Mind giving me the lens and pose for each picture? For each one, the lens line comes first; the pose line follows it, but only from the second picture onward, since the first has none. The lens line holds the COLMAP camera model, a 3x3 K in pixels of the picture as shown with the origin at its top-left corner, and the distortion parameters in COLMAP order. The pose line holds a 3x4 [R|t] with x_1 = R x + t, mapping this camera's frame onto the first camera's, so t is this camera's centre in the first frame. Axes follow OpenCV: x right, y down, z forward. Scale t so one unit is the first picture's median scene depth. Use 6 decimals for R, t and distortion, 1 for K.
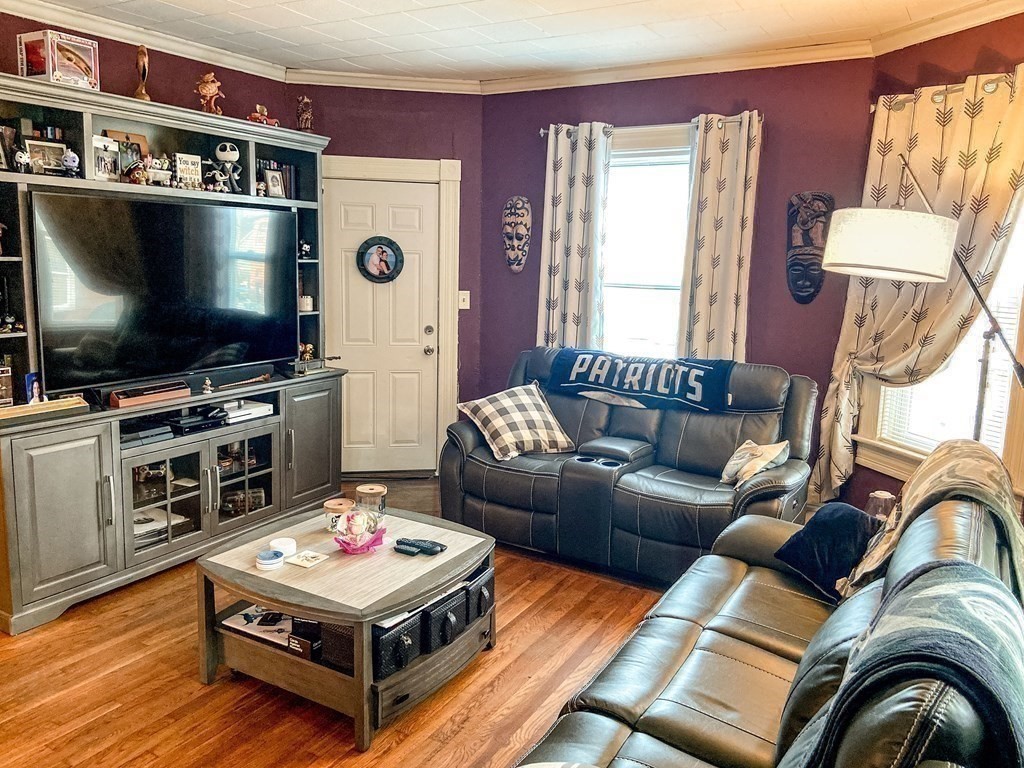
lens RADIAL K [[796.4, 0, 512.0], [0, 796.4, 384.0], [0, 0, 1]] dist [0.114362, -0.150707]
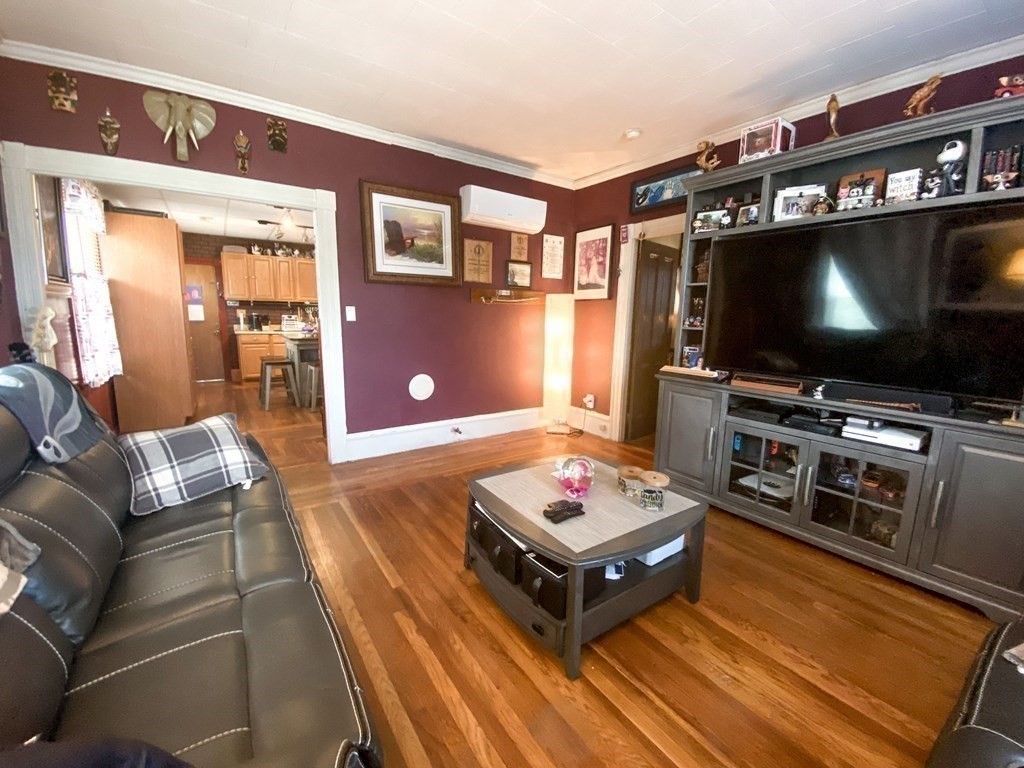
lens RADIAL K [[424.9, 0, 512.0], [0, 424.9, 384.0], [0, 0, 1]] dist [0.032241, -0.025930]
pose [[-0.432191, 0.110639, -0.894969, 0.310282], [-0.179526, 0.962024, 0.205623, -0.051222], [0.883731, 0.249539, -0.395915, 0.843212]]
